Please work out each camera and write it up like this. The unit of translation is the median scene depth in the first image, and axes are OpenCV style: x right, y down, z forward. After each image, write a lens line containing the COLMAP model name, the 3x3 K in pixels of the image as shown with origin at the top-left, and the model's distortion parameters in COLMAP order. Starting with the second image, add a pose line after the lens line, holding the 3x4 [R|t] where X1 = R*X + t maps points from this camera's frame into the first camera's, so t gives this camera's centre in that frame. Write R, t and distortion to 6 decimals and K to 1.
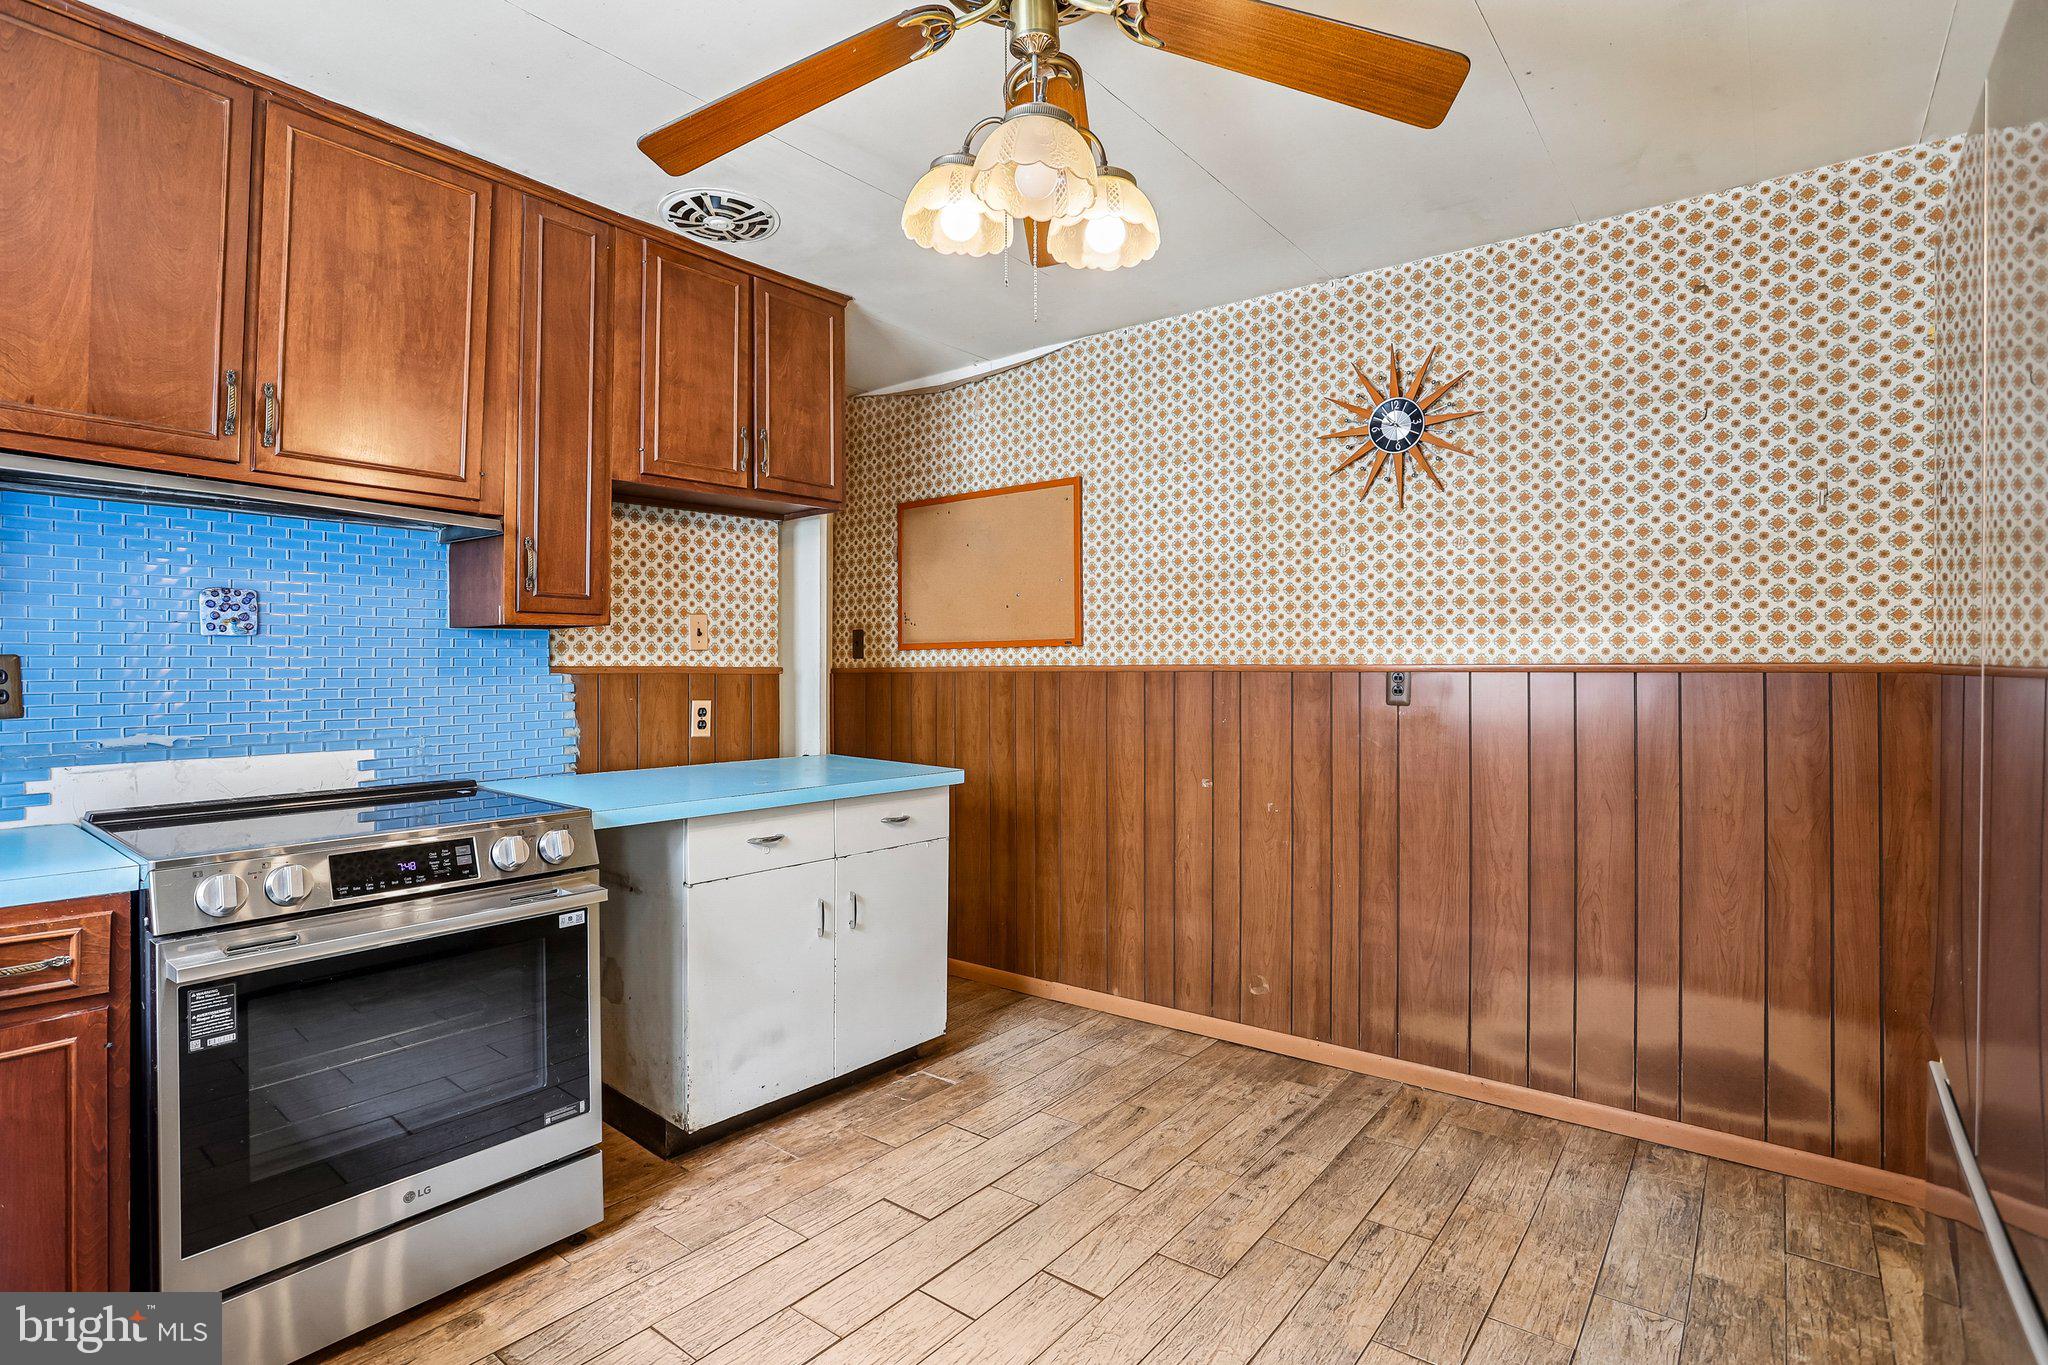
lens RADIAL K [[1005.5, 0, 1007.1], [0, 1005.5, 659.3], [0, 0, 1]] dist [-0.073979, 0.031232]
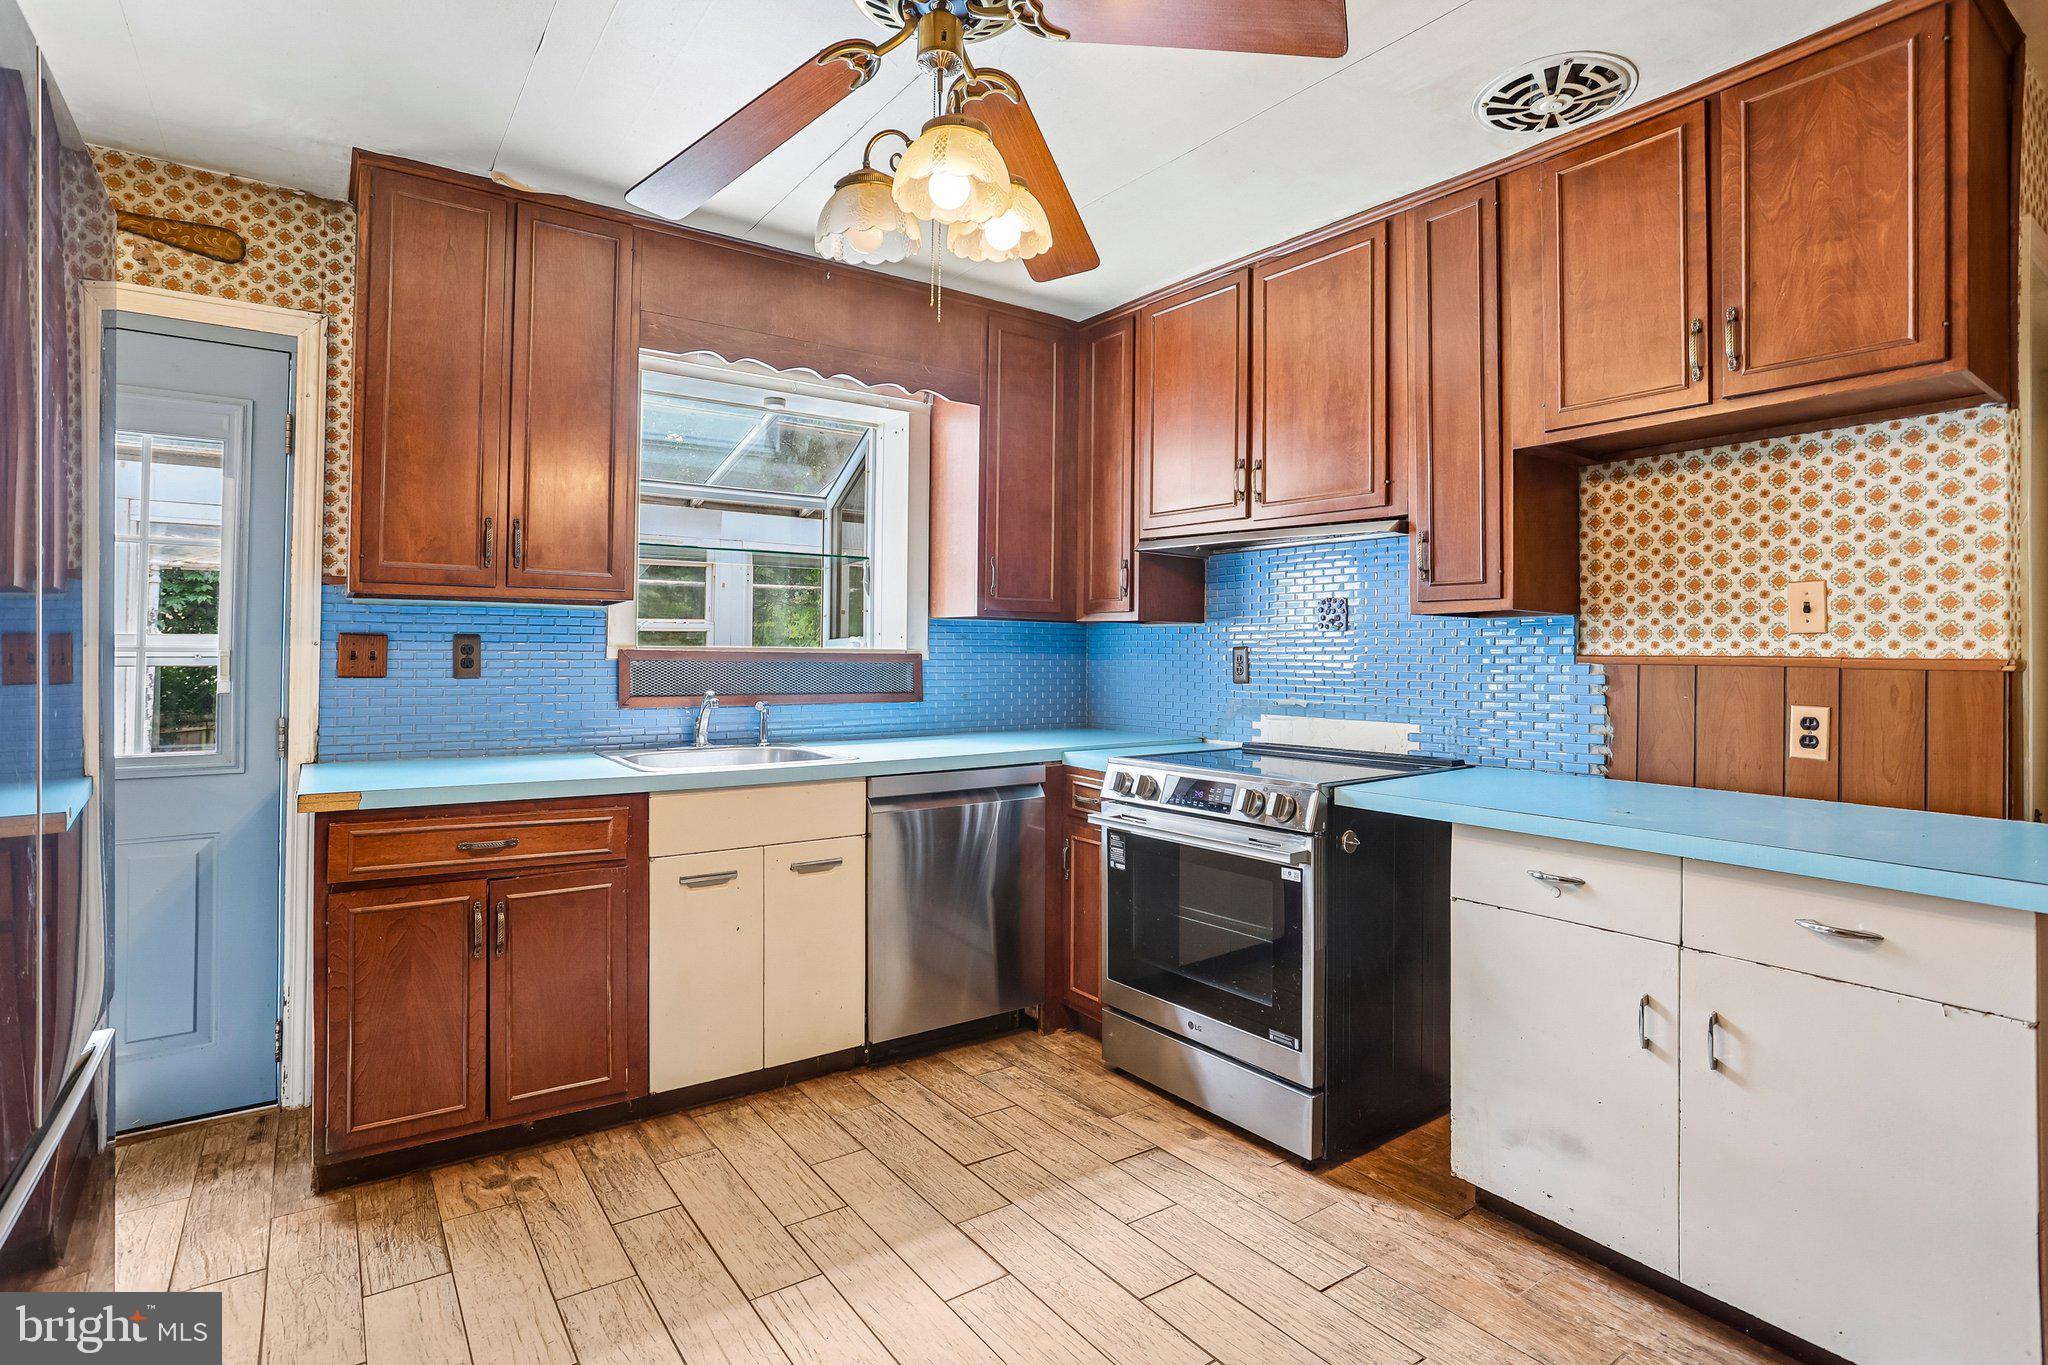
lens RADIAL K [[1005.5, 0, 1007.1], [0, 1005.5, 659.3], [0, 0, 1]] dist [-0.073979, 0.031232]
pose [[-0.278818, 0.003803, -0.960336, 0.552374], [0.000118, 0.999992, 0.003926, 0.007118], [0.960344, 0.000981, -0.278816, 0.735962]]
